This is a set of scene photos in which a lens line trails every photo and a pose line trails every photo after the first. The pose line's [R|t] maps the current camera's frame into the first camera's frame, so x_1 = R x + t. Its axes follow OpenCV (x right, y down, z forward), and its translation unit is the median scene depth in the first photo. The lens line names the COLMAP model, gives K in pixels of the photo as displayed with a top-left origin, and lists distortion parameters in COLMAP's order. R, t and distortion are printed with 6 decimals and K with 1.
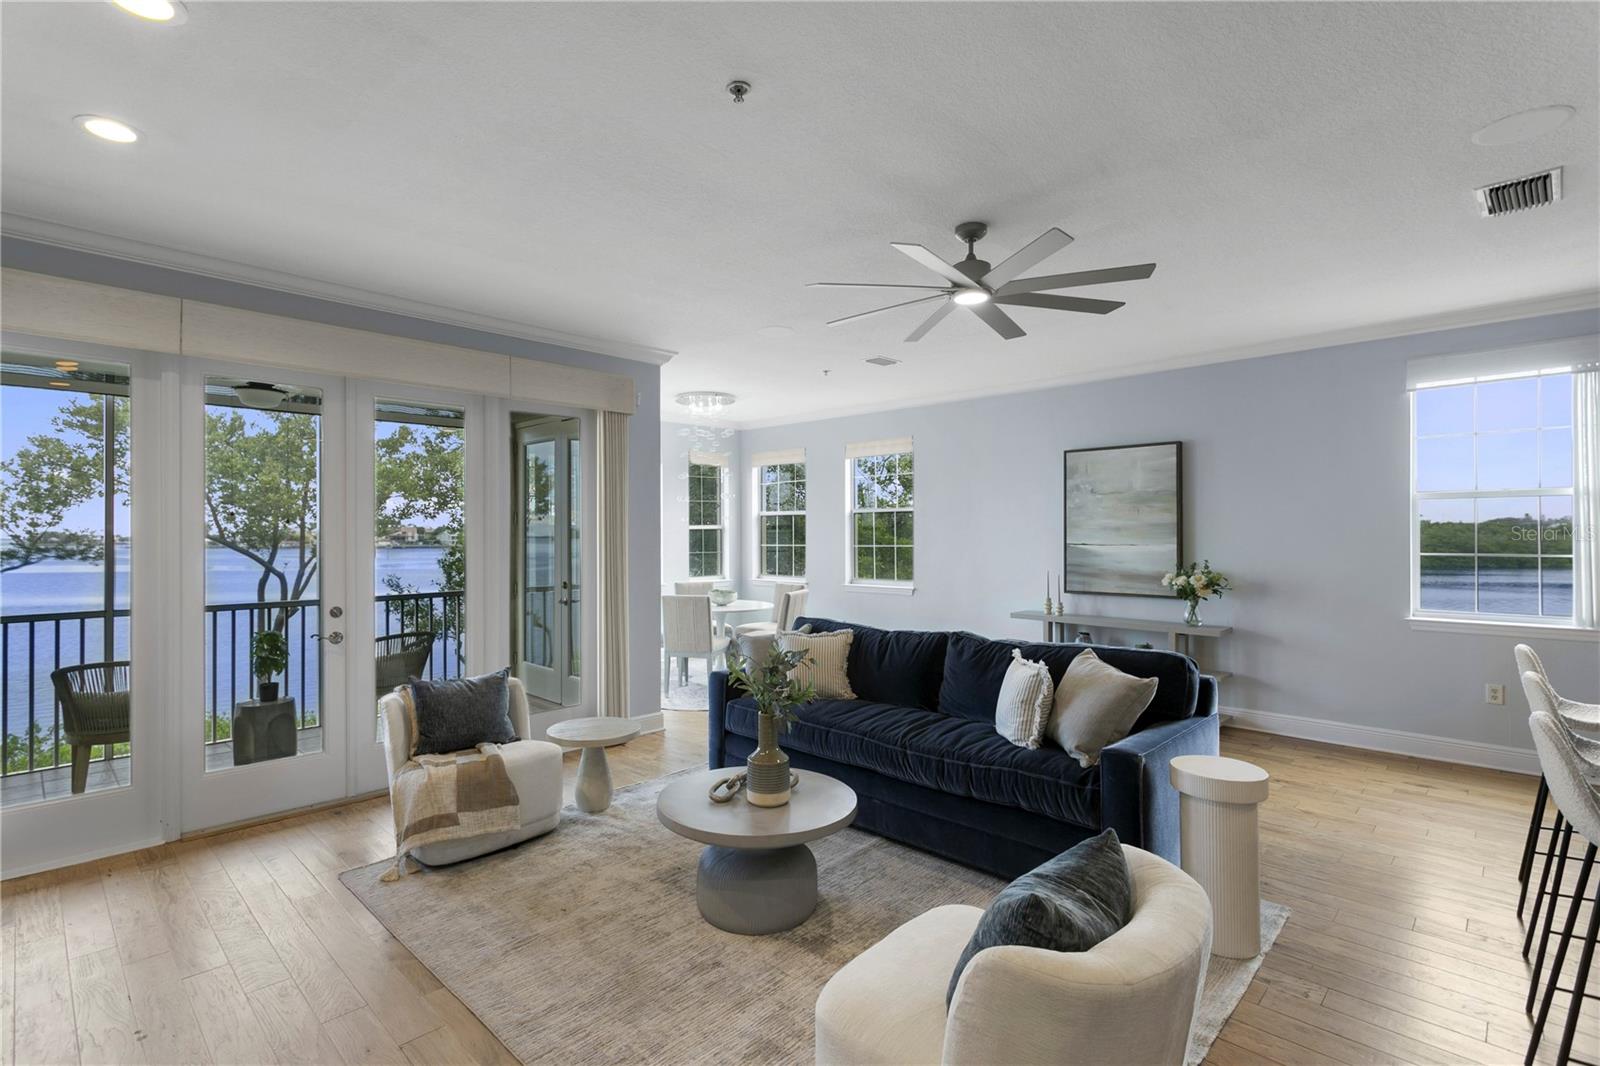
lens RADIAL K [[763.1, 0, 769.1], [0, 763.1, 532.8], [0, 0, 1]] dist [0.004644, 0.001573]
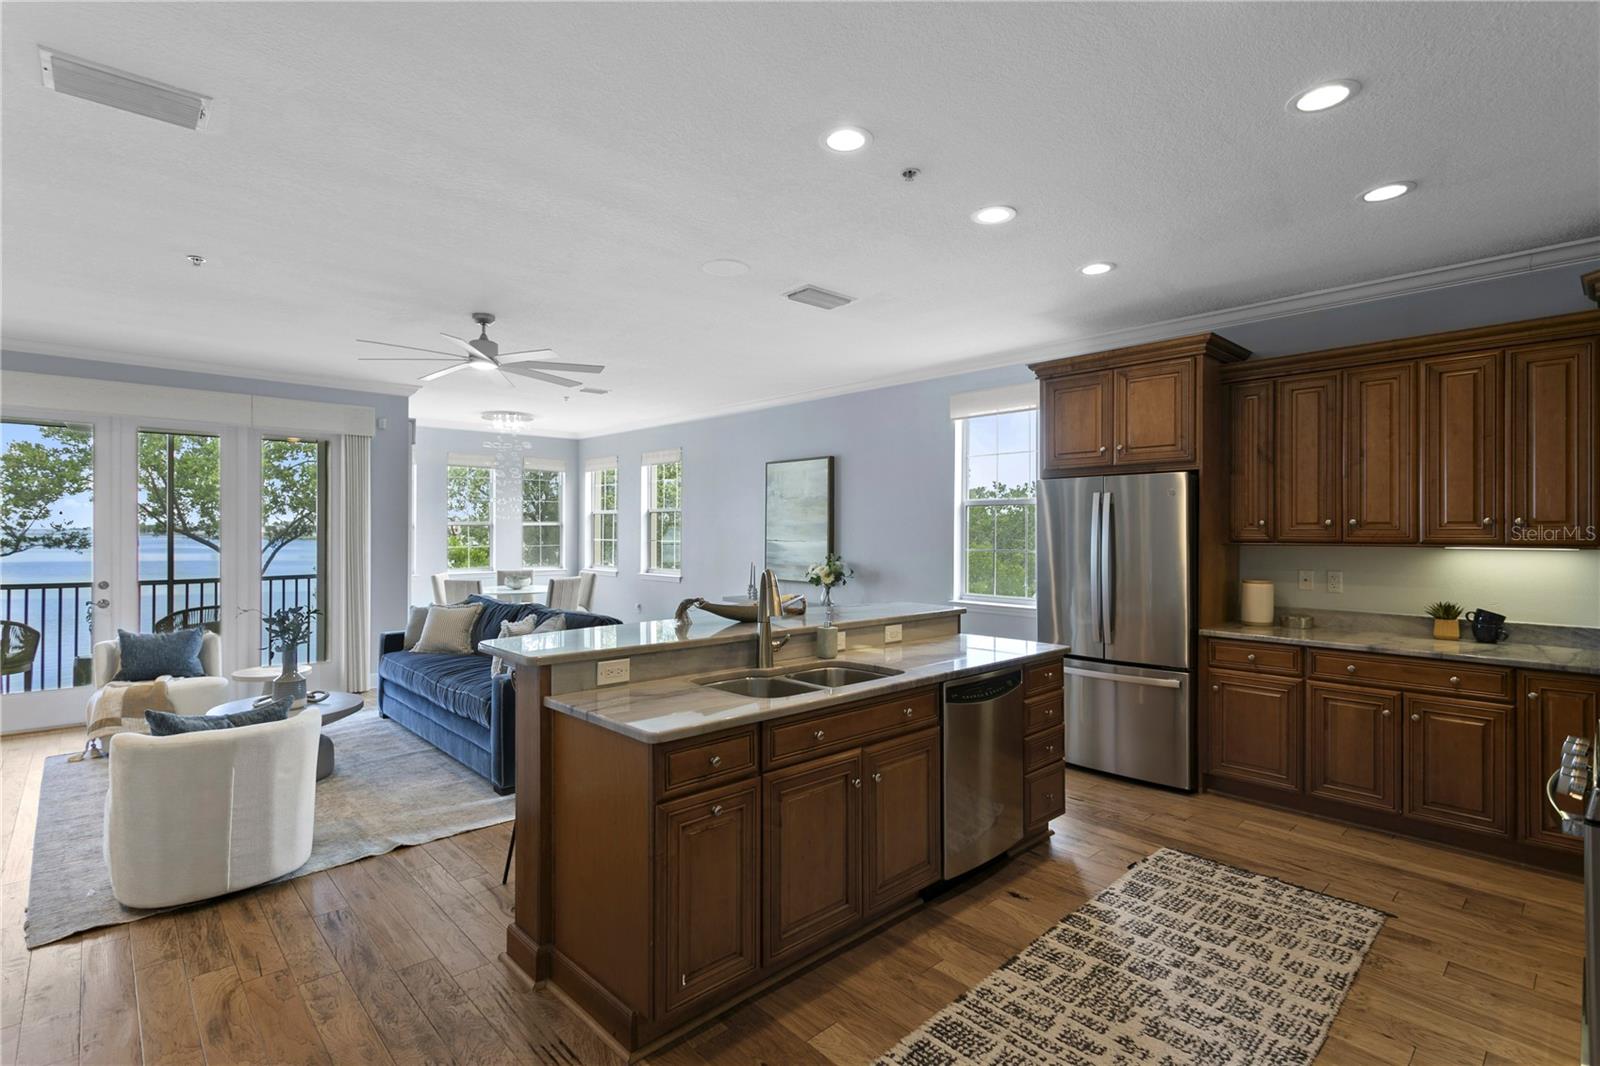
lens RADIAL K [[763.1, 0, 769.1], [0, 763.1, 532.8], [0, 0, 1]] dist [0.004644, 0.001573]
pose [[0.998491, 0.006817, -0.054491, 0.505640], [-0.006431, 0.999953, 0.007264, -0.006379], [0.054538, -0.006903, 0.998488, -0.225940]]
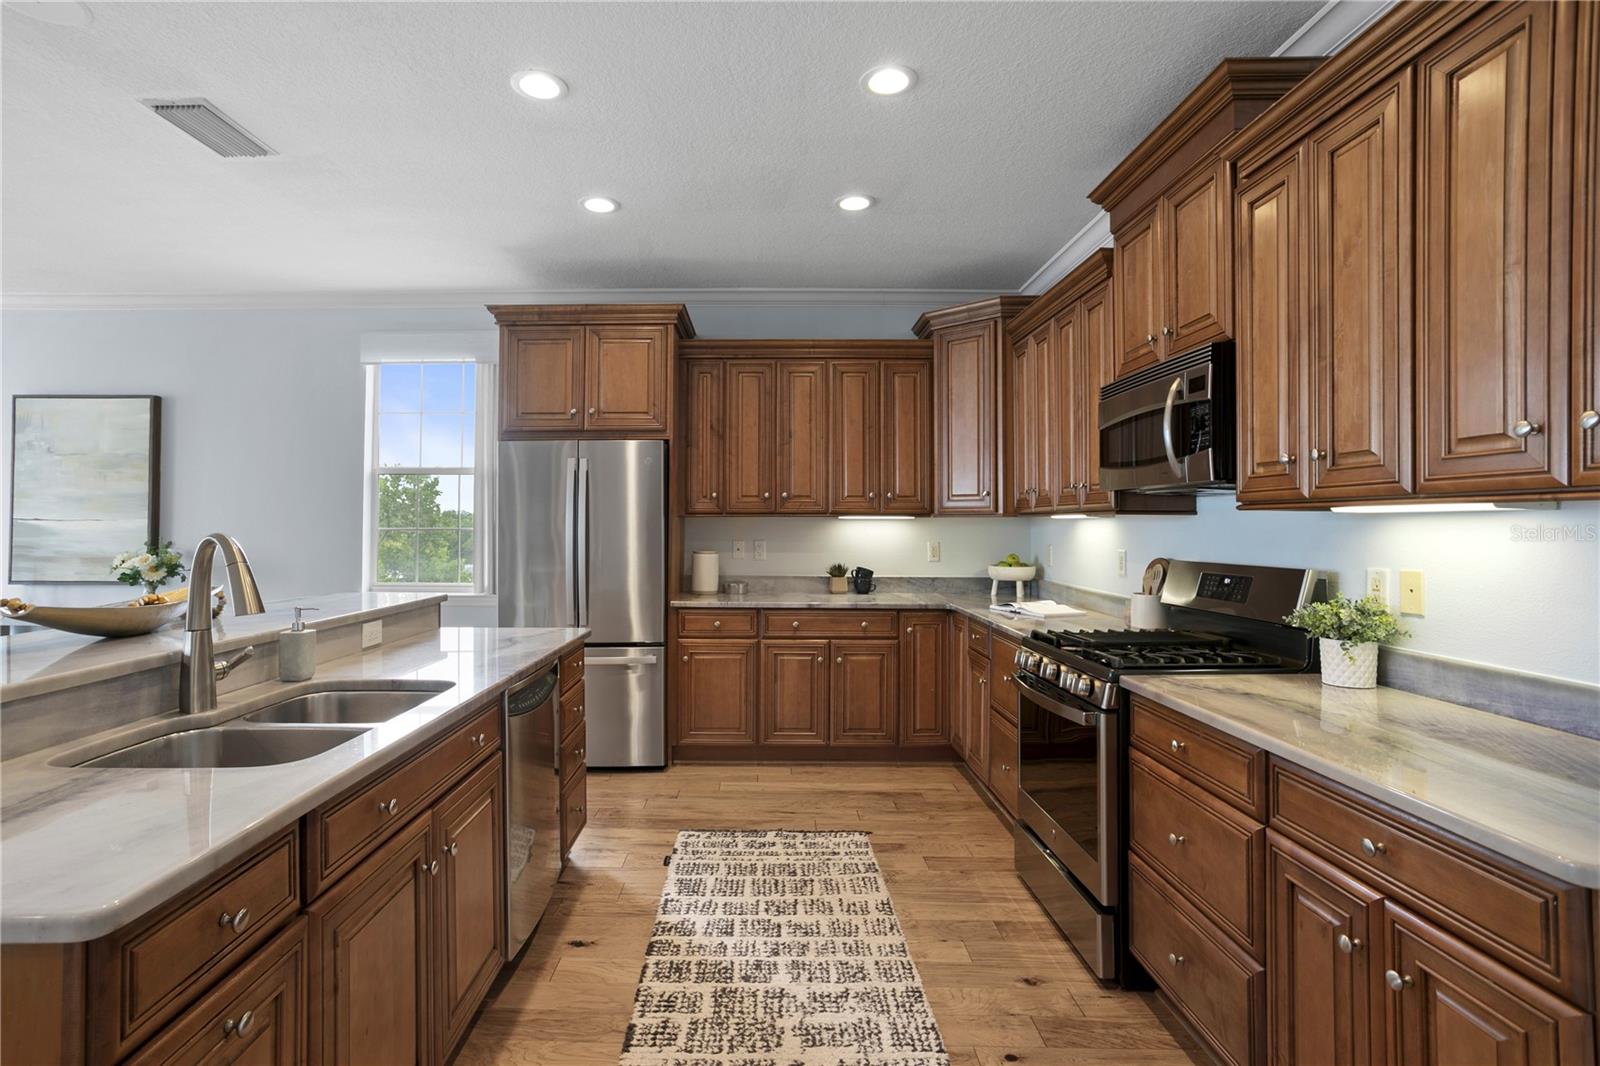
lens RADIAL K [[786.5, 0, 765.1], [0, 786.5, 516.0], [0, 0, 1]] dist [-0.054720, 0.040632]
pose [[0.713239, 0.015679, 0.700746, 0.422138], [-0.008754, 0.999871, -0.013462, 0.017046], [-0.700867, 0.003467, 0.713284, -0.068503]]
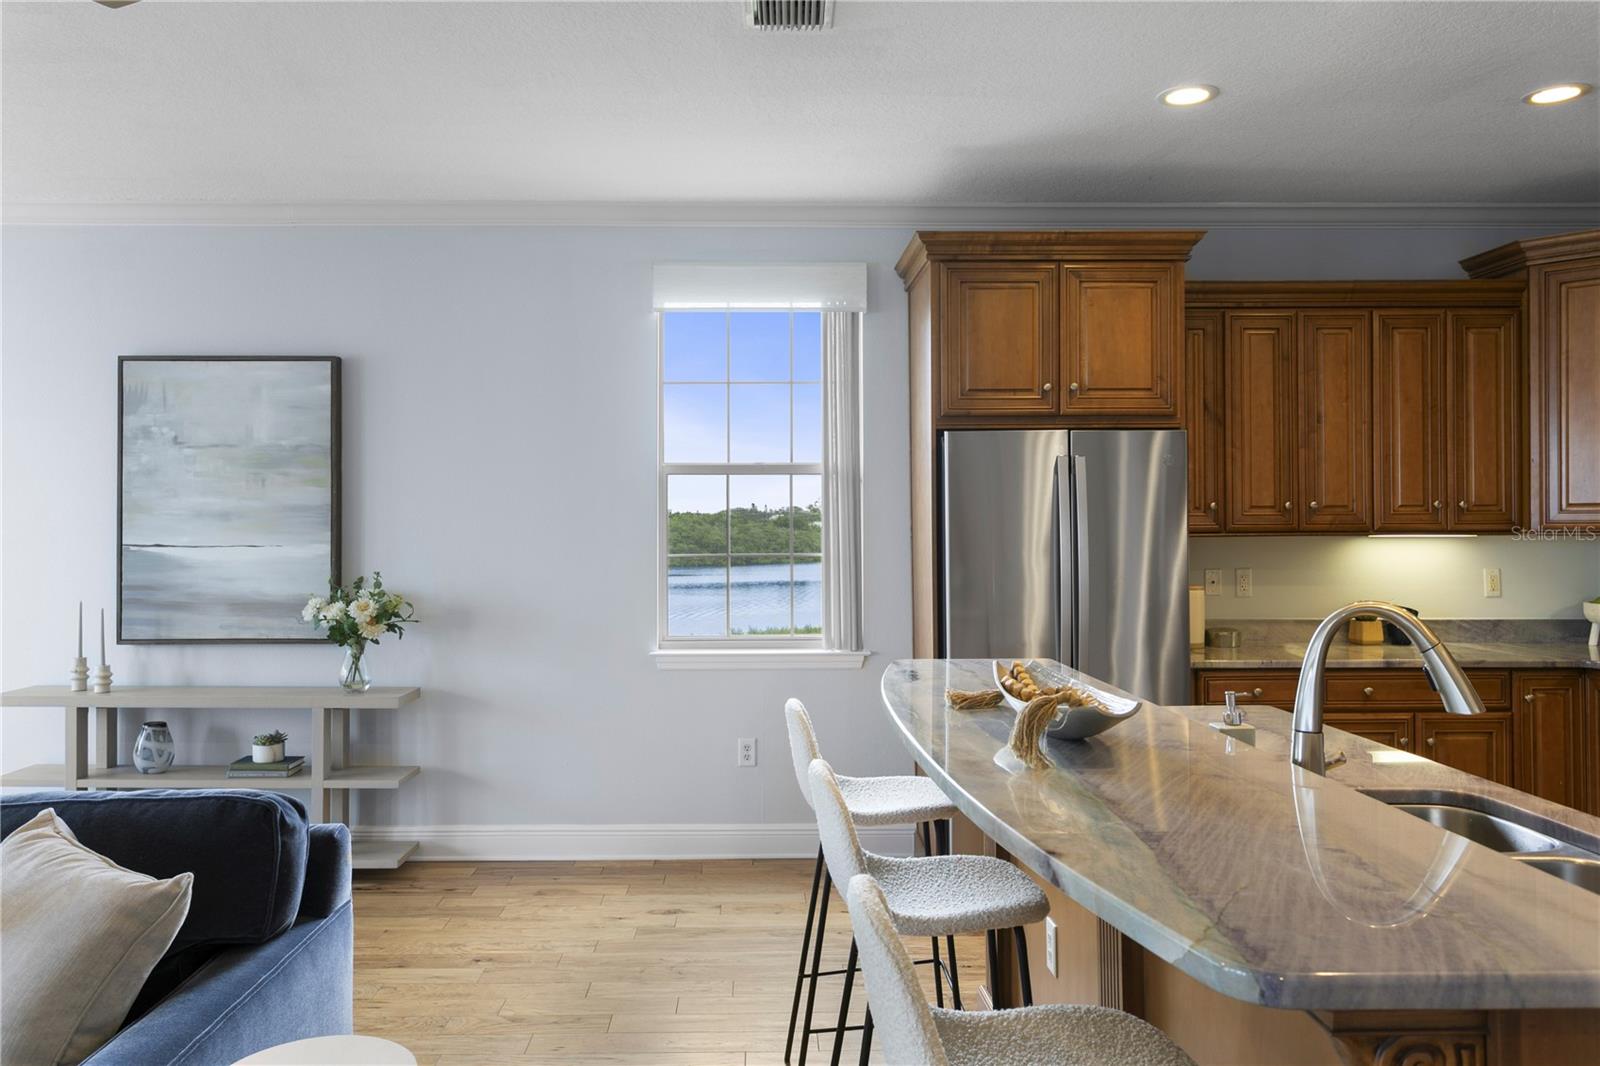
lens RADIAL K [[1209.2, 0, 795.6], [0, 1209.2, 519.7], [0, 0, 1]] dist [0.006710, 0.005389]
pose [[0.685901, 0.005376, 0.727675, 0.129214], [-0.002741, 0.999985, -0.004804, 0.000798], [-0.727690, 0.001300, 0.685905, 0.159944]]
